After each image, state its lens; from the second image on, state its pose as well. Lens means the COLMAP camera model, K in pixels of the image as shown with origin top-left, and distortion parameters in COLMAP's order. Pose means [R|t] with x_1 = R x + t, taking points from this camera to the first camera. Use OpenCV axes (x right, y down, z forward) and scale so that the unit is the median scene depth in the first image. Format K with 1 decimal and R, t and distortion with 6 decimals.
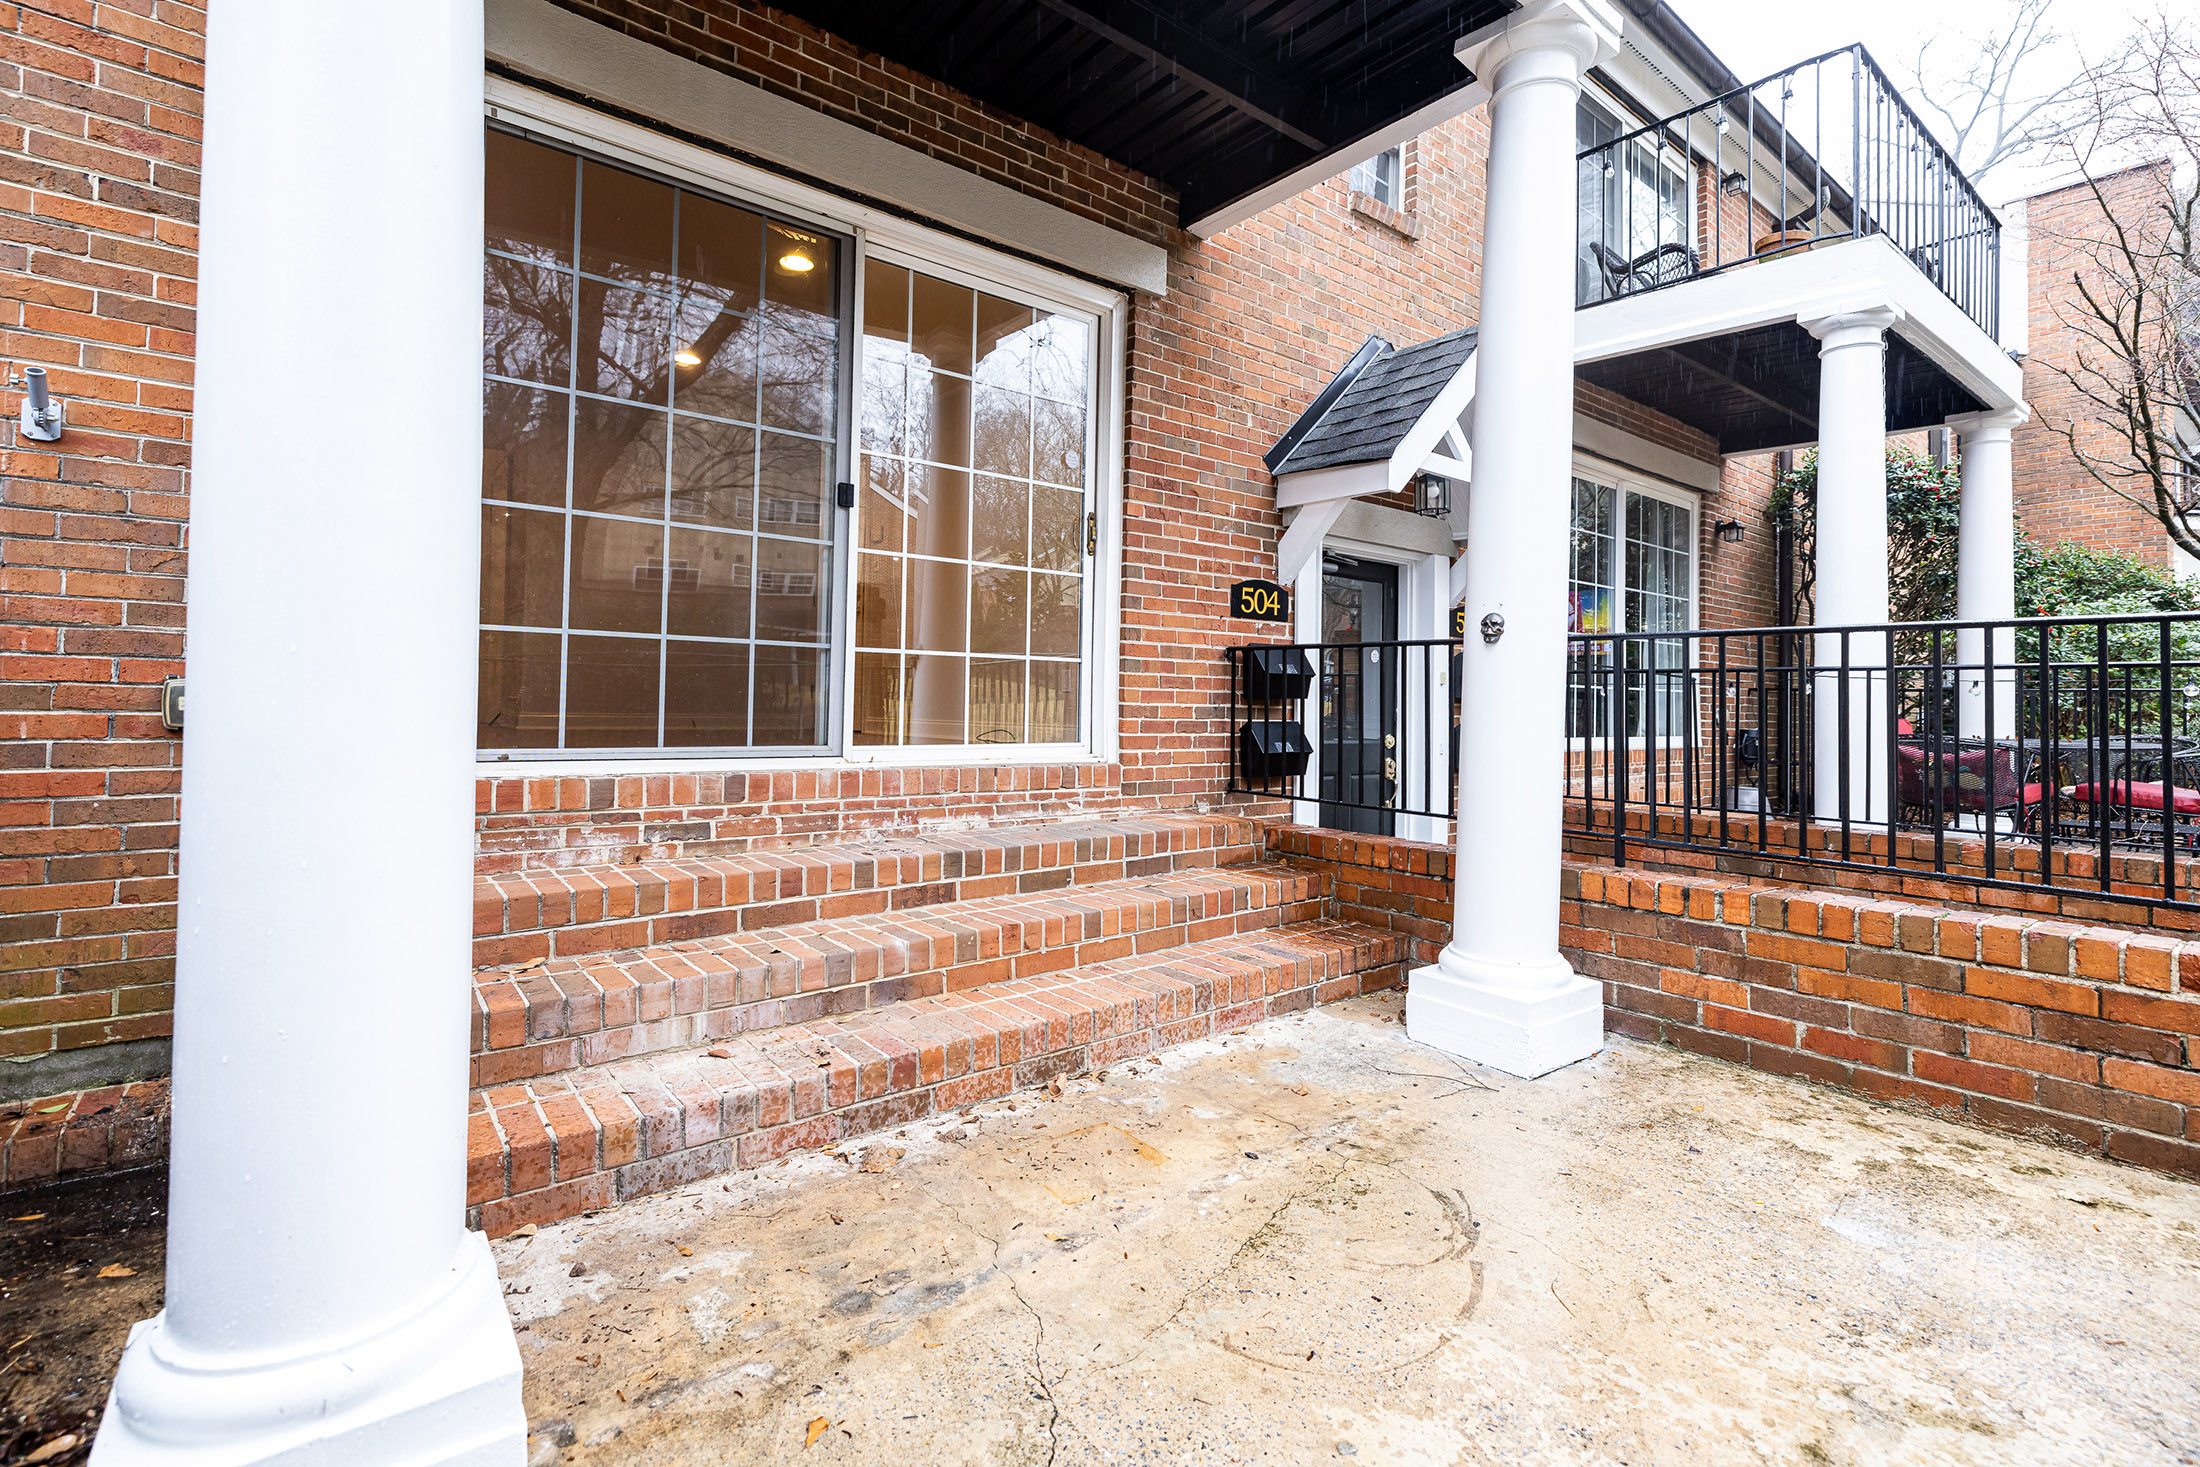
lens RADIAL K [[996.0, 0, 1105.0], [0, 996.0, 687.5], [0, 0, 1]] dist [0.000905, 0.000384]
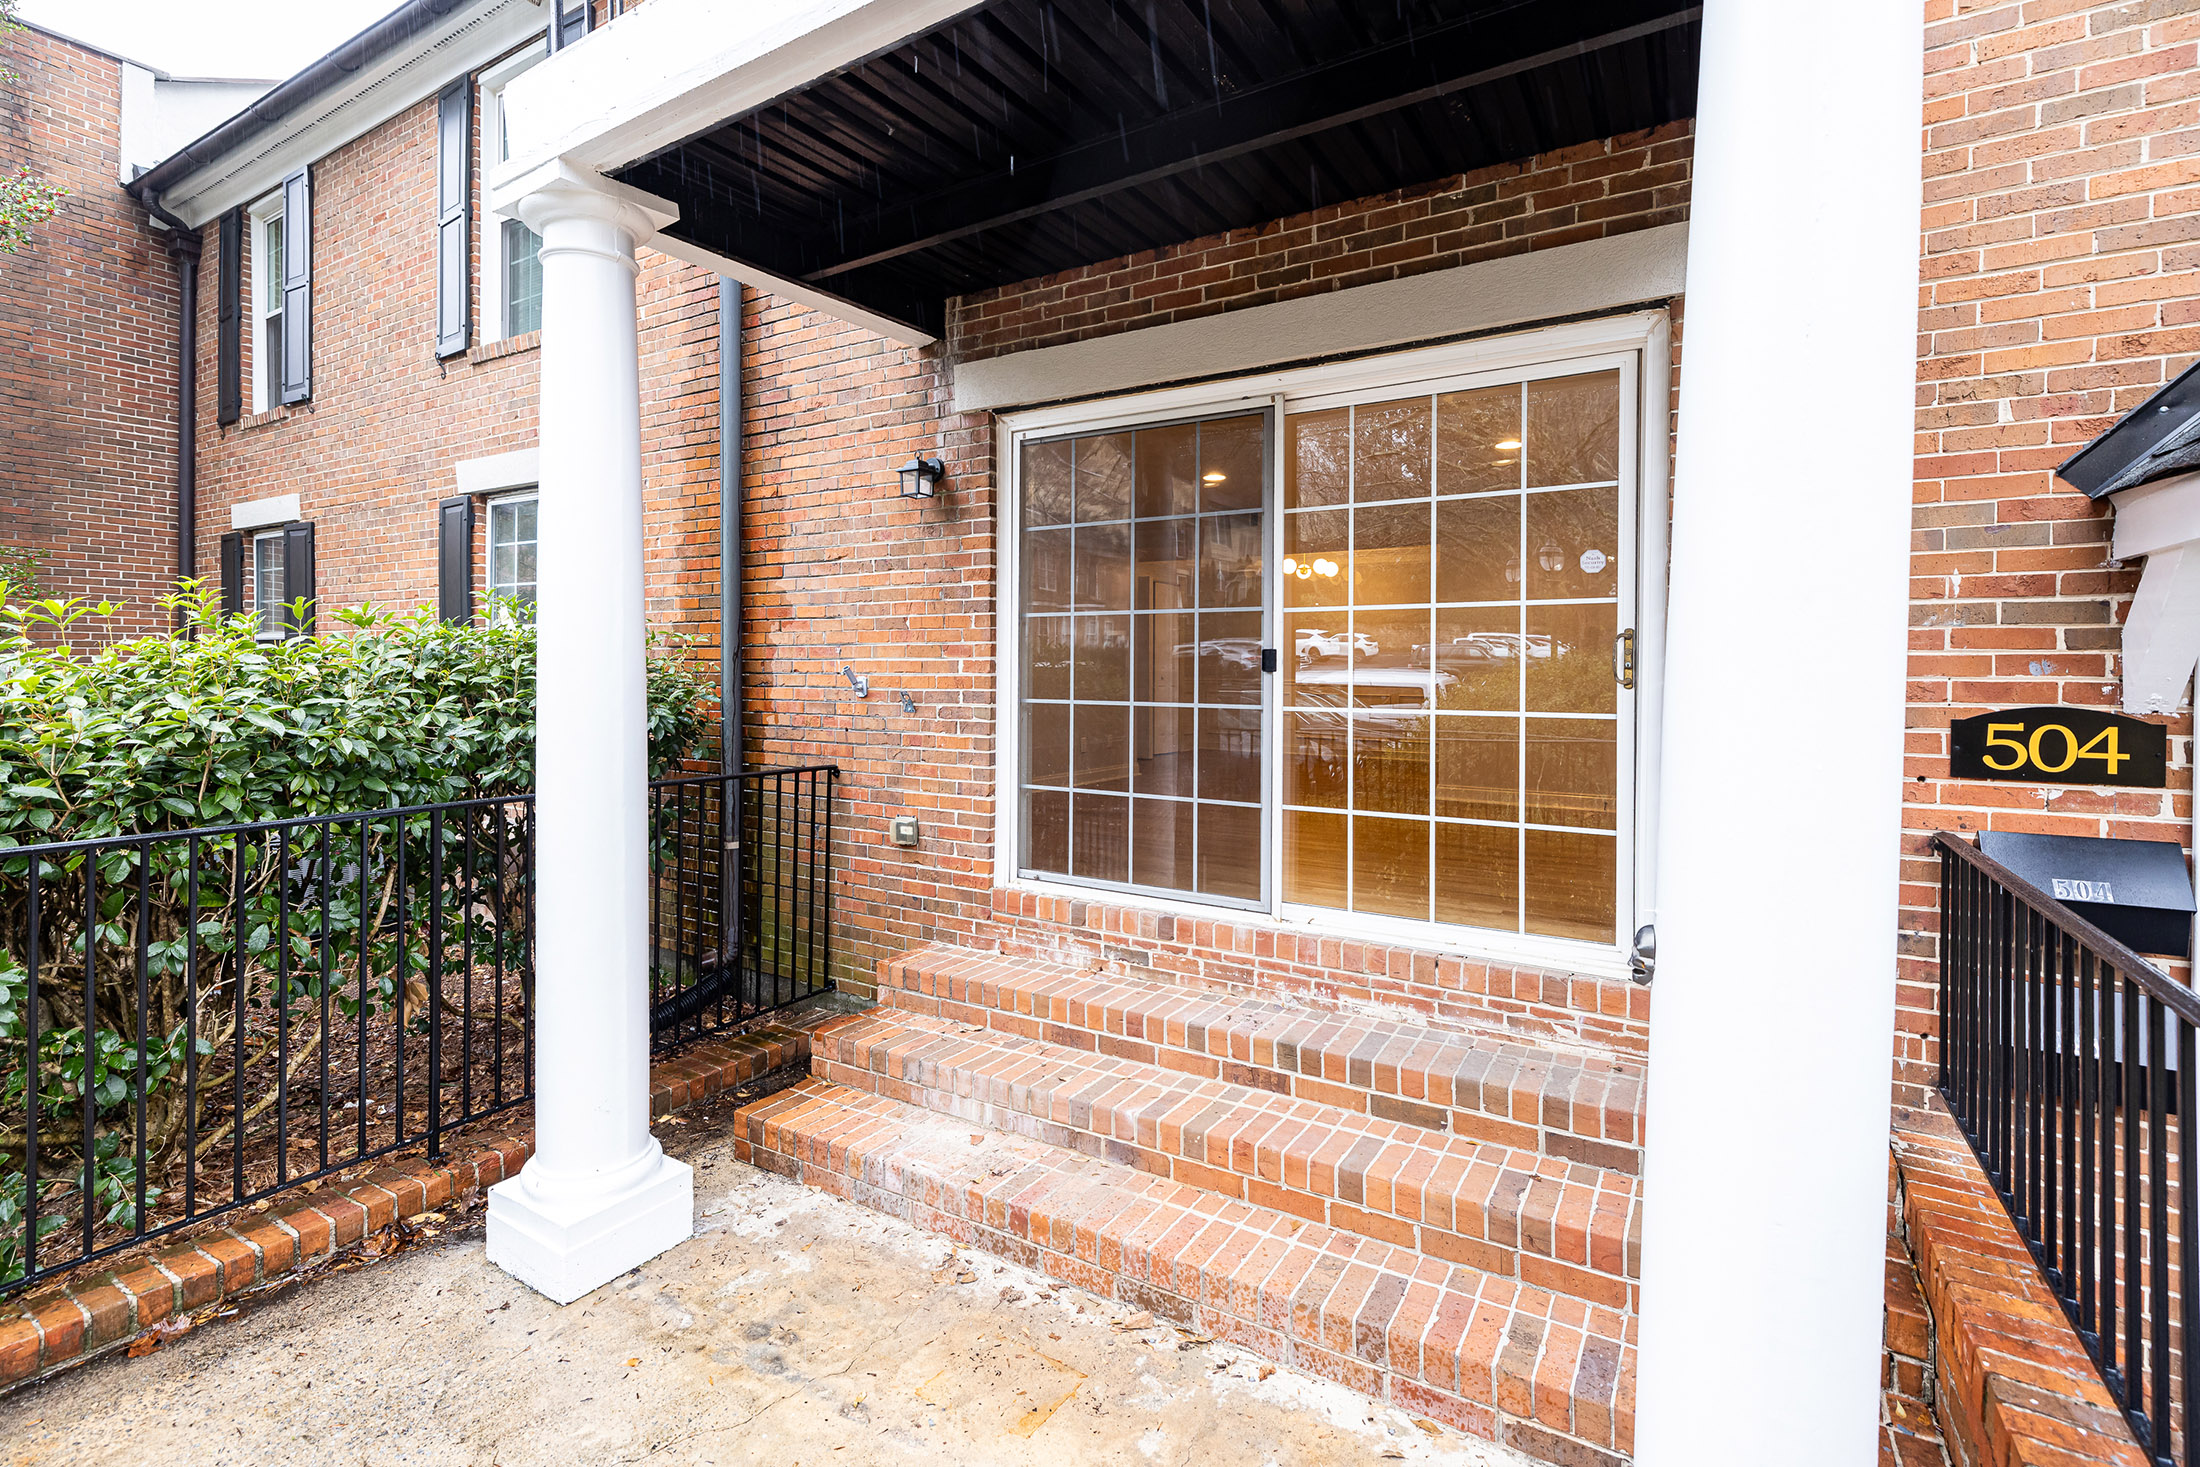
lens RADIAL K [[996.0, 0, 1076.9], [0, 996.0, 694.4], [0, 0, 1]] dist [0.000905, 0.000384]
pose [[0.338201, -0.000295, -0.941074, 0.690893], [0.010613, 0.999938, 0.003501, -0.177490], [0.941014, -0.011171, 0.338183, 0.502258]]
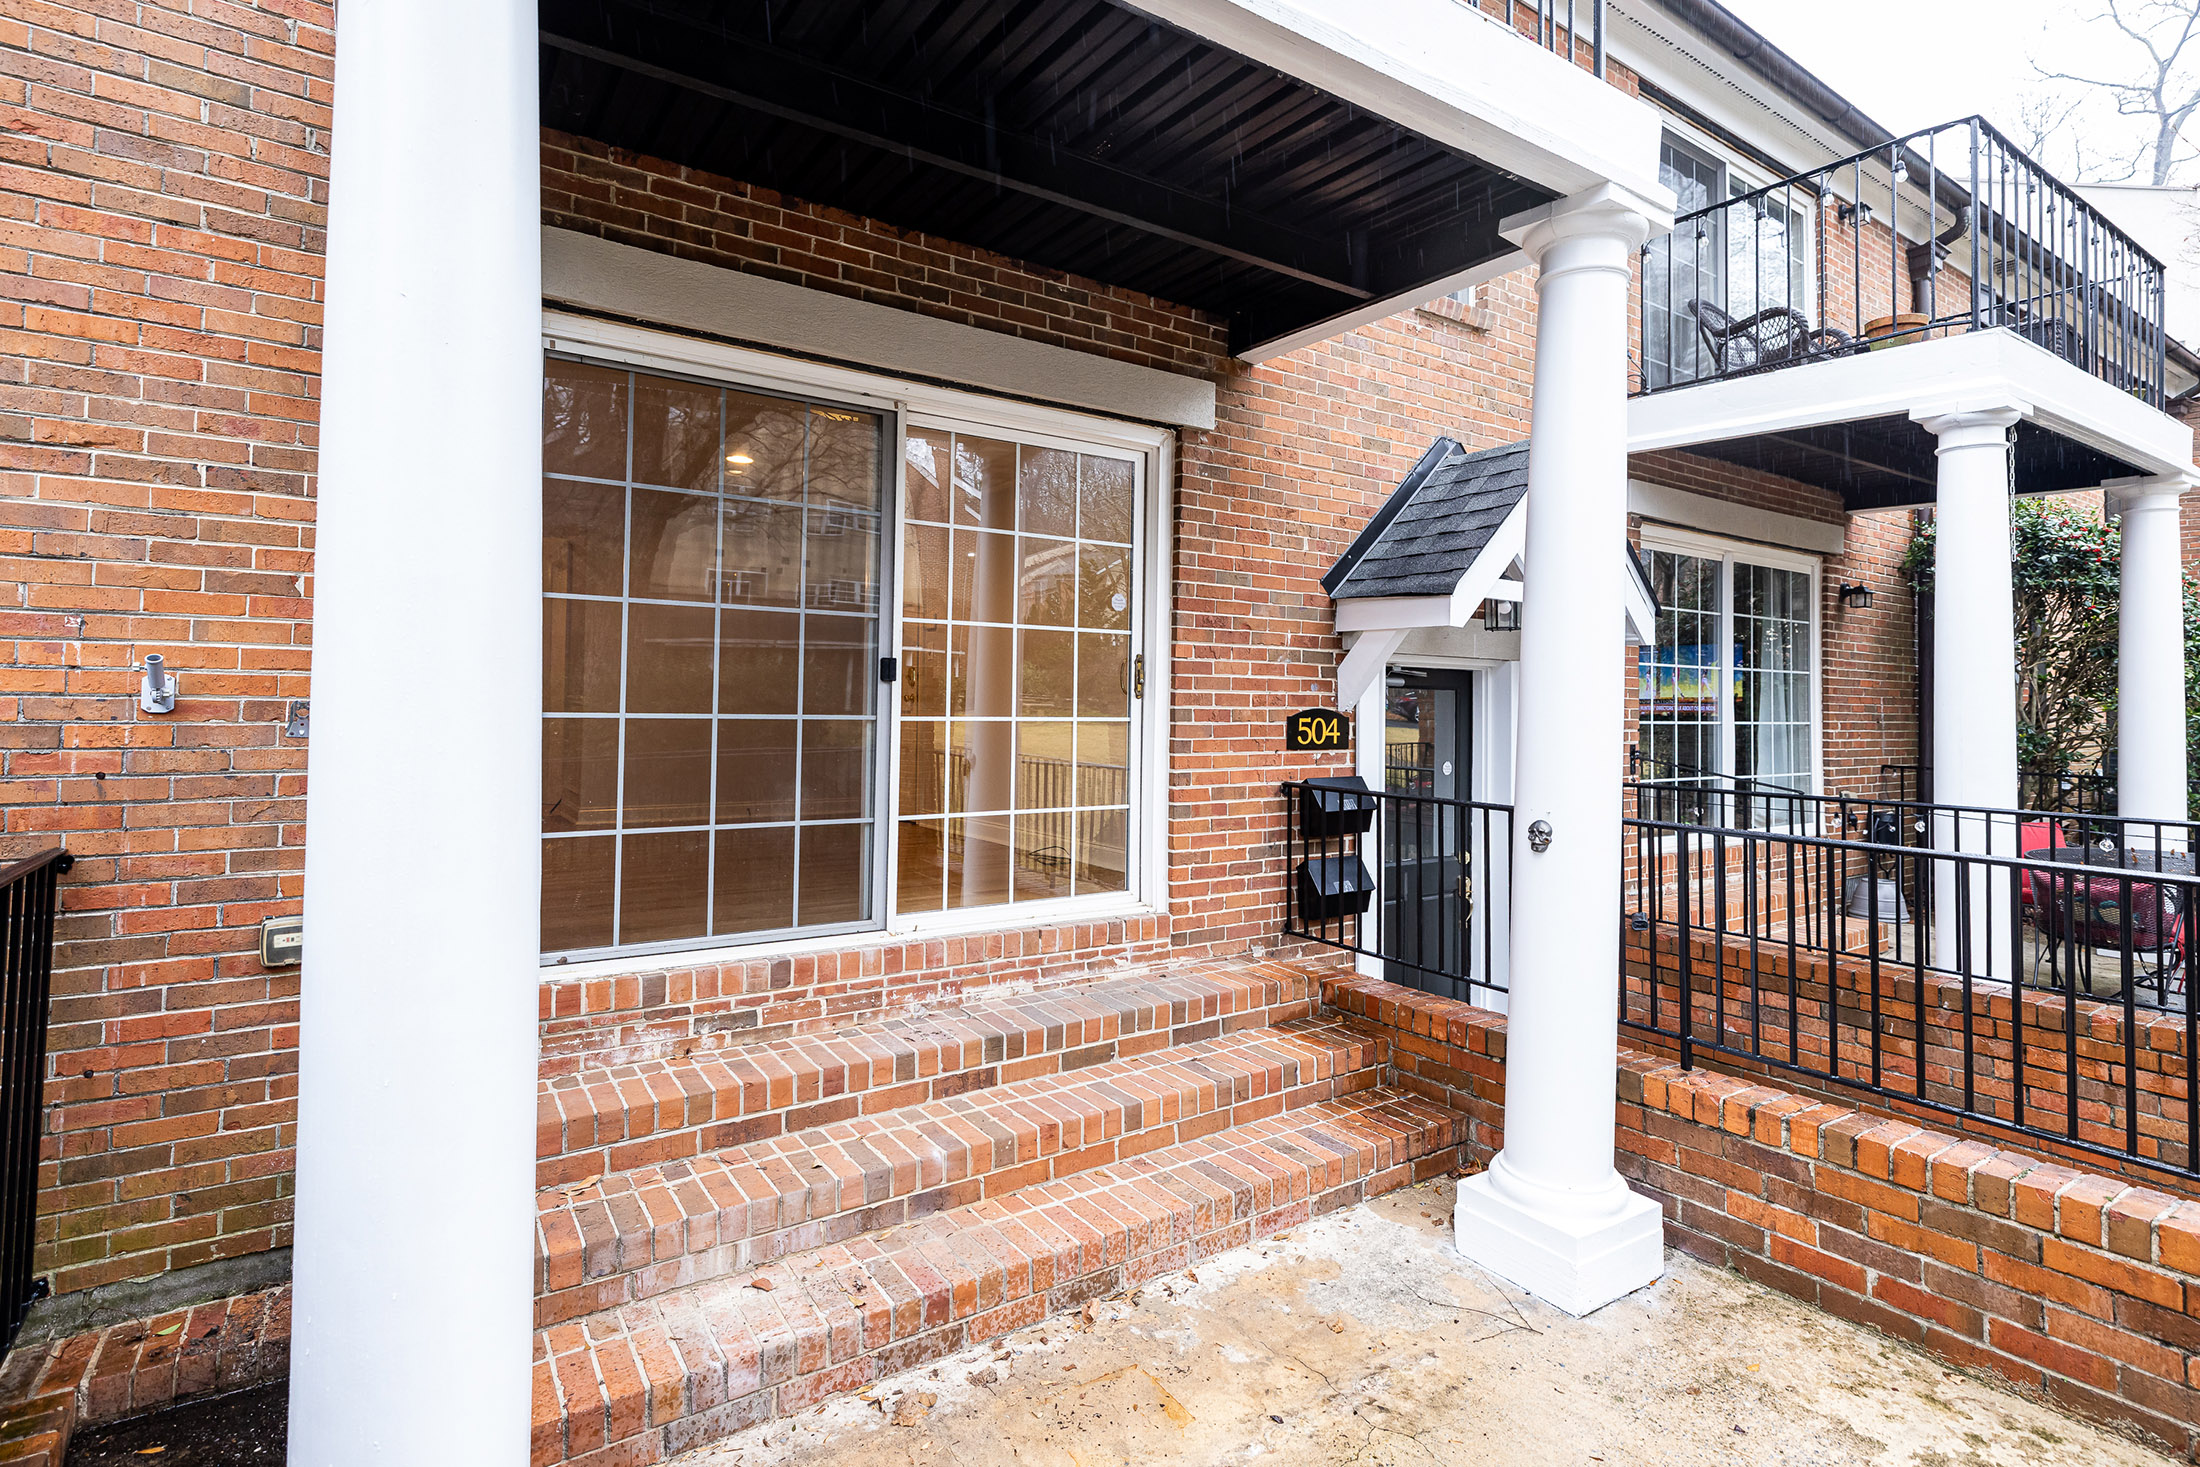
lens RADIAL K [[1071.0, 0, 1102.9], [0, 1071.0, 683.5], [0, 0, 1]] dist [0.000222, 0.000574]
pose [[0.996967, -0.006086, -0.077586, 0.042528], [0.005617, 0.999965, -0.006260, -0.184881], [0.077621, 0.005805, 0.996966, -0.065358]]
